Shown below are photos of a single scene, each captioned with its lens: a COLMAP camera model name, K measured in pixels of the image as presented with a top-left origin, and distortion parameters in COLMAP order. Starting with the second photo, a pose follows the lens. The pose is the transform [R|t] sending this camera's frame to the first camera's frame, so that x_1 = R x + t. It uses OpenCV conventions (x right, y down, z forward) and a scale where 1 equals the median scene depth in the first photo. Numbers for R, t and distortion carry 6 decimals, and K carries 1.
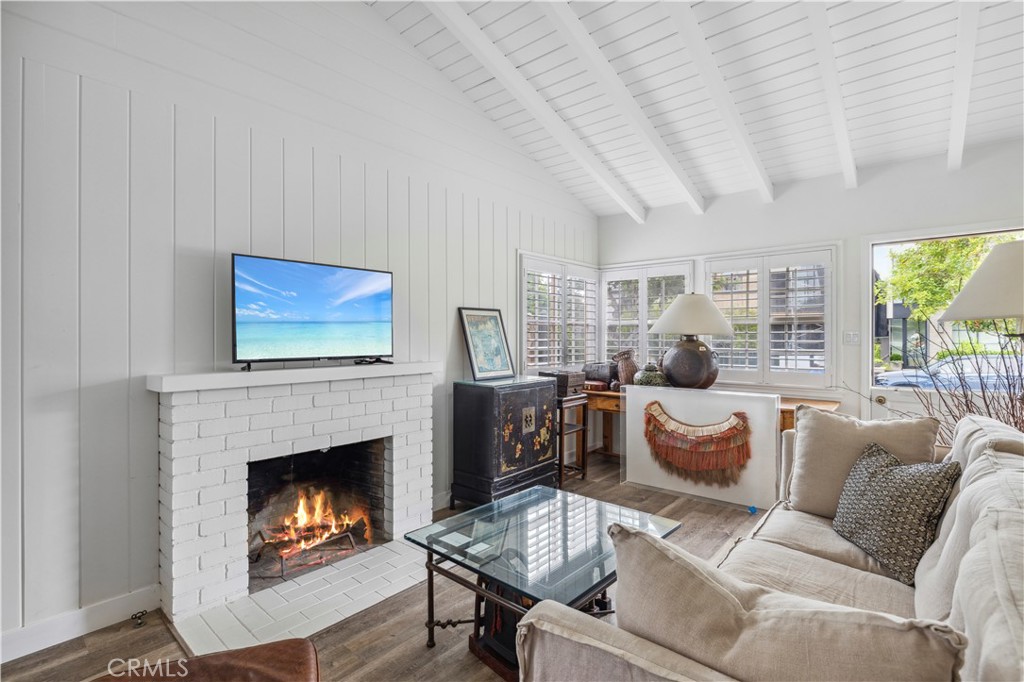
lens RADIAL K [[487.2, 0, 512.2], [0, 487.2, 332.7], [0, 0, 1]] dist [-0.001320, -0.000363]
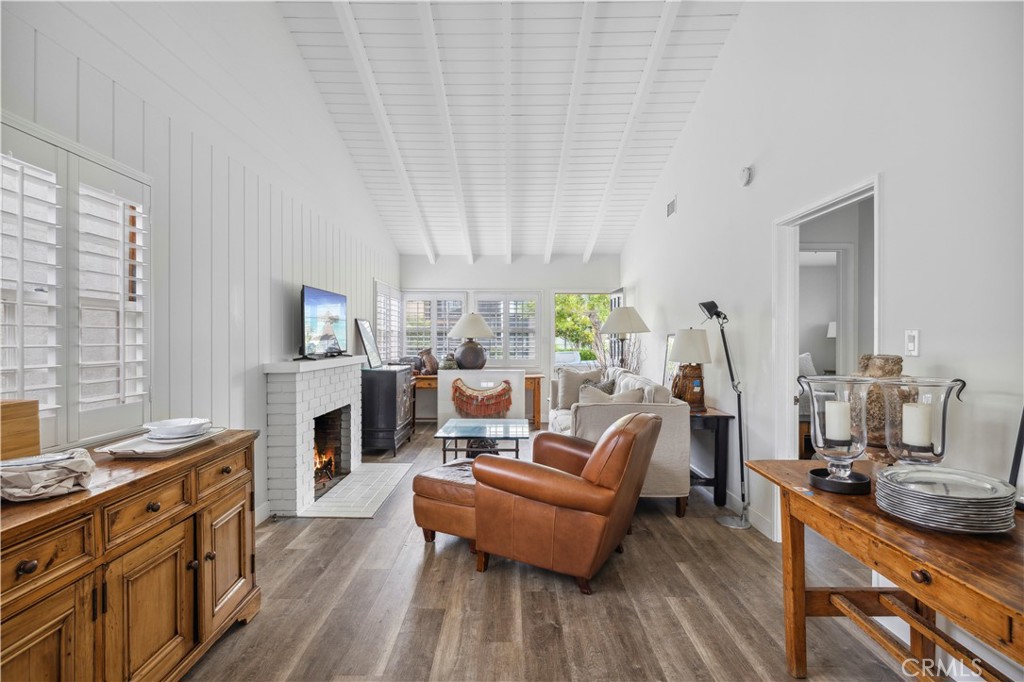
lens RADIAL K [[477.2, 0, 512.0], [0, 477.2, 341.0], [0, 0, 1]] dist [-0.001080, 0.000284]
pose [[0.762098, -0.001860, 0.647459, -0.617096], [-0.004312, 0.999959, 0.007948, 0.000543], [-0.647447, -0.008849, 0.762059, -0.347794]]
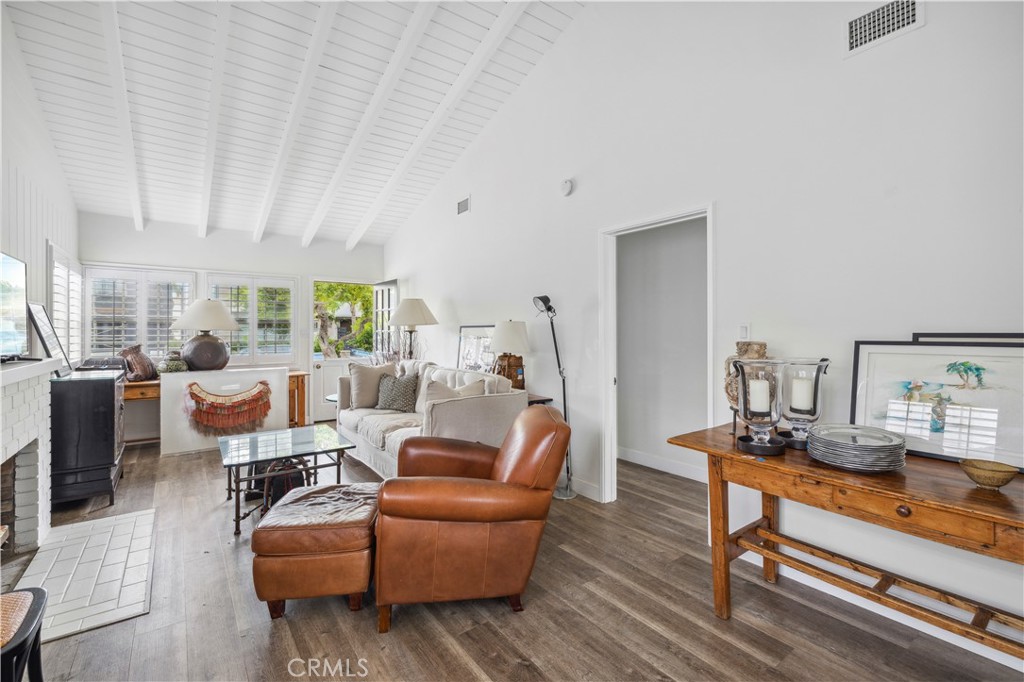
lens RADIAL K [[444.1, 0, 505.2], [0, 444.1, 331.0], [0, 0, 1]] dist [0.003263, 0.000407]
pose [[0.230673, -0.000367, 0.973031, -0.654982], [-0.001574, 0.999998, 0.000750, 0.002941], [-0.973030, -0.001705, 0.230672, -0.061465]]
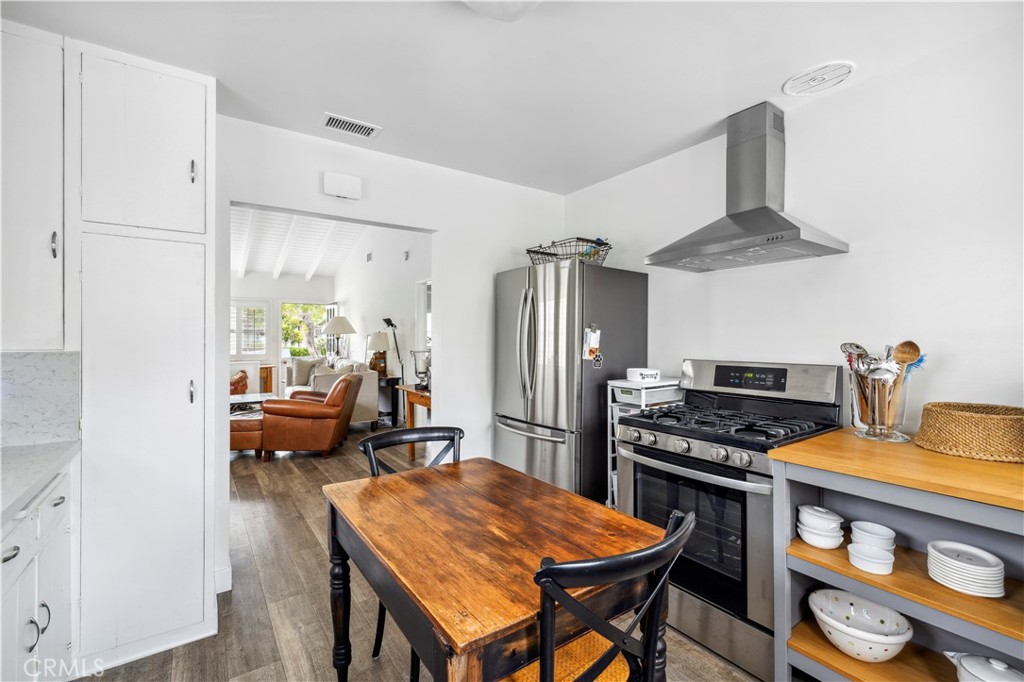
lens RADIAL K [[446.0, 0, 506.5], [0, 446.0, 335.7], [0, 0, 1]] dist [0.000241, 0.000089]
pose [[0.255481, 0.002157, 0.966812, -1.169862], [-0.002844, 0.999995, -0.001480, -0.003181], [-0.966810, -0.002372, 0.255486, -0.708777]]
